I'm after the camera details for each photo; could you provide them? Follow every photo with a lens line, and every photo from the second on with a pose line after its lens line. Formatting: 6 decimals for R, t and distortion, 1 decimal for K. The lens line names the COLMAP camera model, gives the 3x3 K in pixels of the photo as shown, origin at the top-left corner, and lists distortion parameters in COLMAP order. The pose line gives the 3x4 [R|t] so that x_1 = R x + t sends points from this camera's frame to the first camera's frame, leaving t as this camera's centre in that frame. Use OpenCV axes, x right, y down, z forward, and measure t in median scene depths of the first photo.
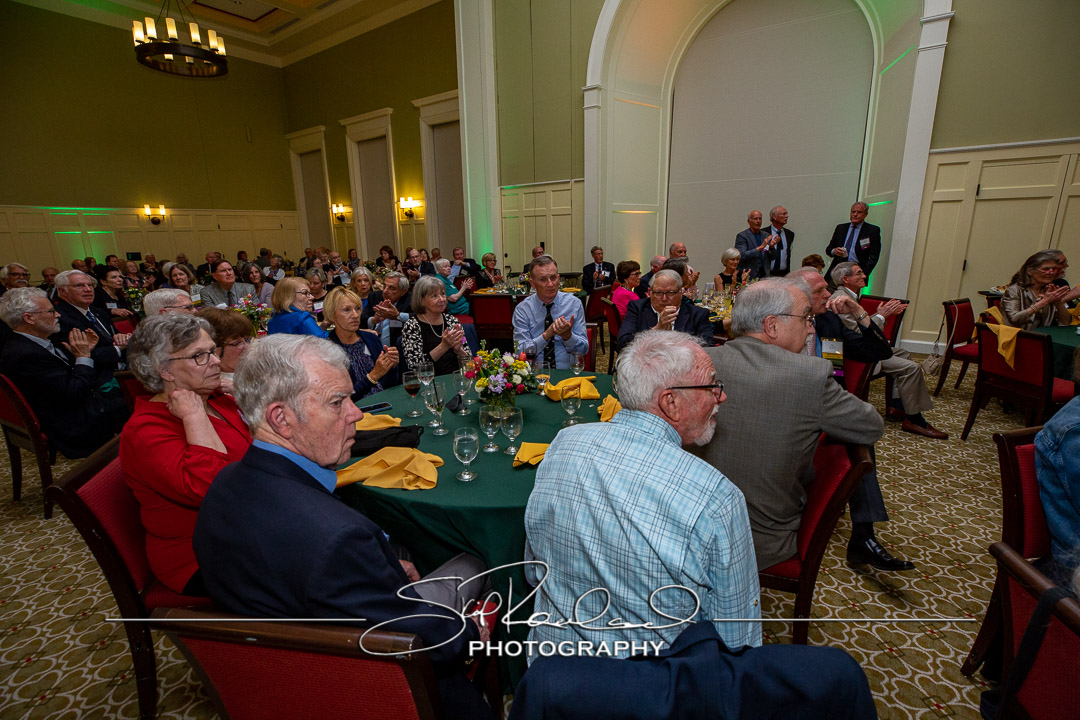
lens RADIAL K [[492.6, 0, 544.4], [0, 492.6, 364.2], [0, 0, 1]] dist [-0.023967, -0.000654]
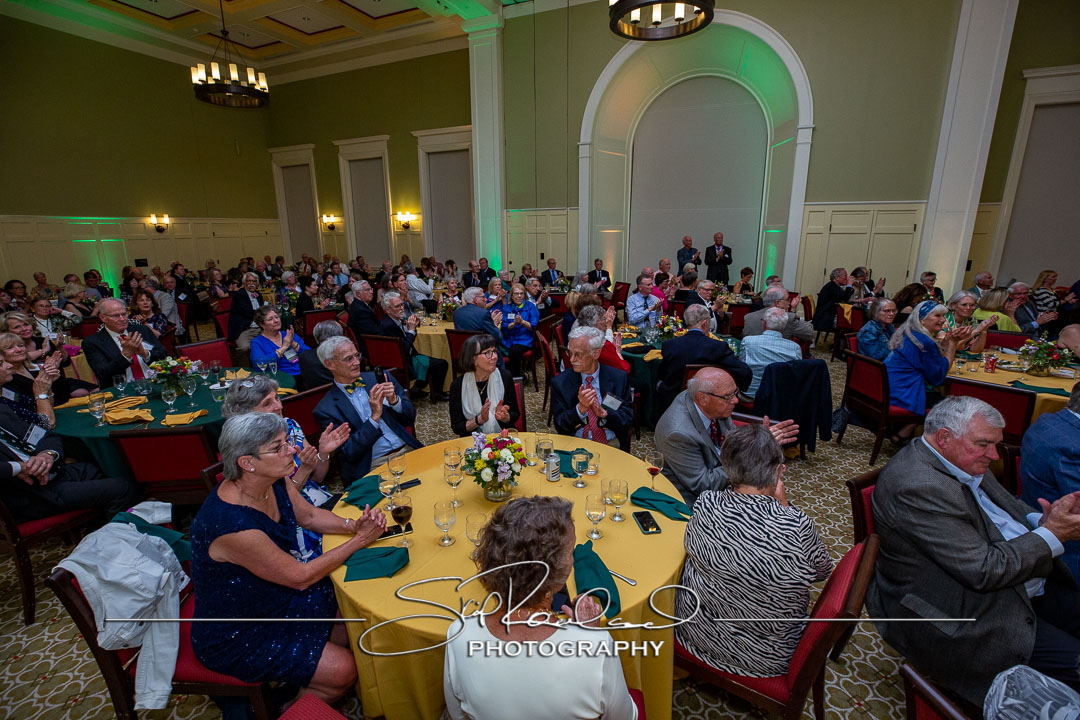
lens RADIAL K [[492.6, 0, 546.0], [0, 492.6, 357.7], [0, 0, 1]] dist [-0.023967, -0.000654]
pose [[0.979014, -0.041678, 0.199486, -0.208557], [0.043627, 0.999033, -0.005381, 0.031325], [-0.199069, 0.013971, 0.979886, -0.225391]]
